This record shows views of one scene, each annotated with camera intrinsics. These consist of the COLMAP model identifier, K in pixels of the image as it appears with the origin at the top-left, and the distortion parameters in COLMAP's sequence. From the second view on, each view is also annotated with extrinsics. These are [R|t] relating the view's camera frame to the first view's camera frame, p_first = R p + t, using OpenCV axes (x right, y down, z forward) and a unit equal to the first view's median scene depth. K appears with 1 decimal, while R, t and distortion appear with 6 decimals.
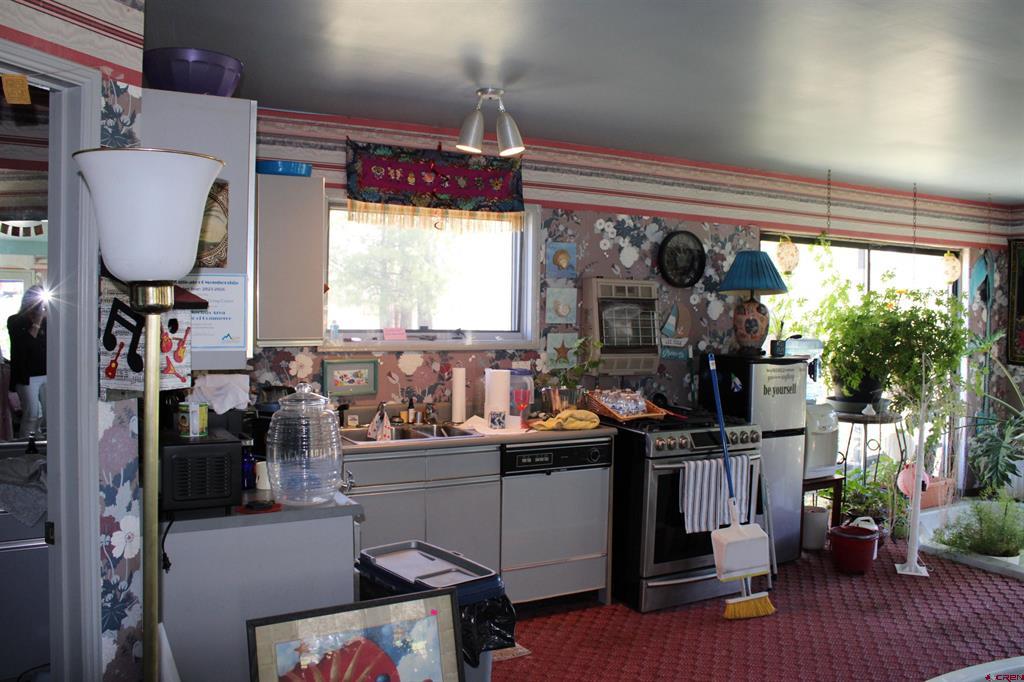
lens RADIAL K [[871.4, 0, 514.4], [0, 871.4, 337.8], [0, 0, 1]] dist [-0.154895, 0.130197]
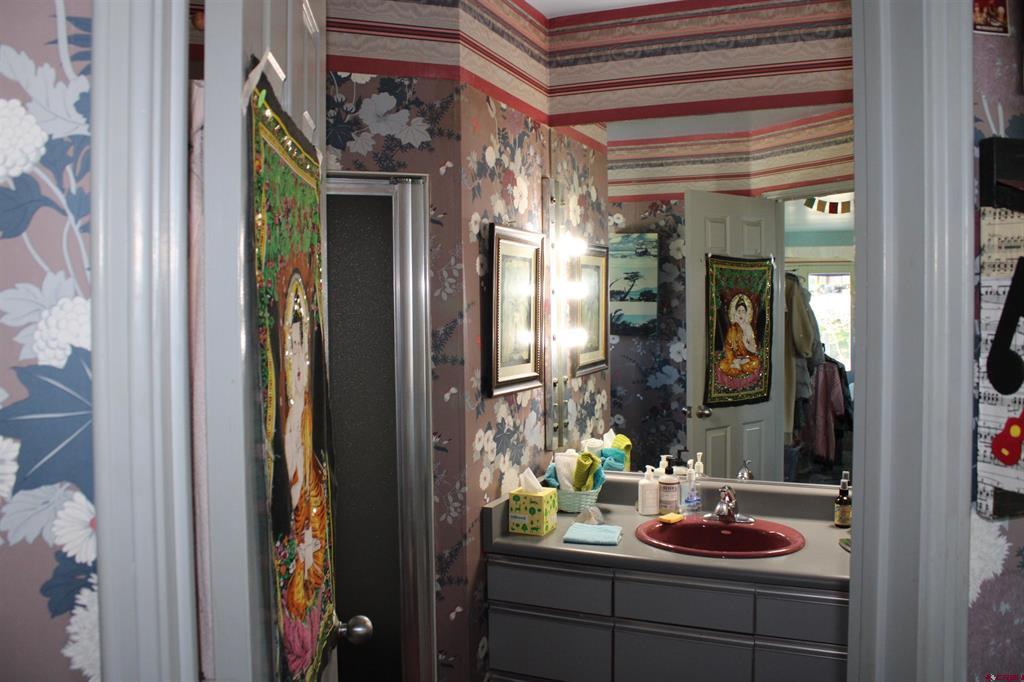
lens RADIAL K [[871.4, 0, 514.6], [0, 871.4, 340.7], [0, 0, 1]] dist [-0.154895, 0.130197]
pose [[0.614857, 0.009949, -0.788576, -0.176536], [-0.002220, 0.999938, 0.010884, -0.007219], [0.788636, -0.004941, 0.614841, 0.329353]]
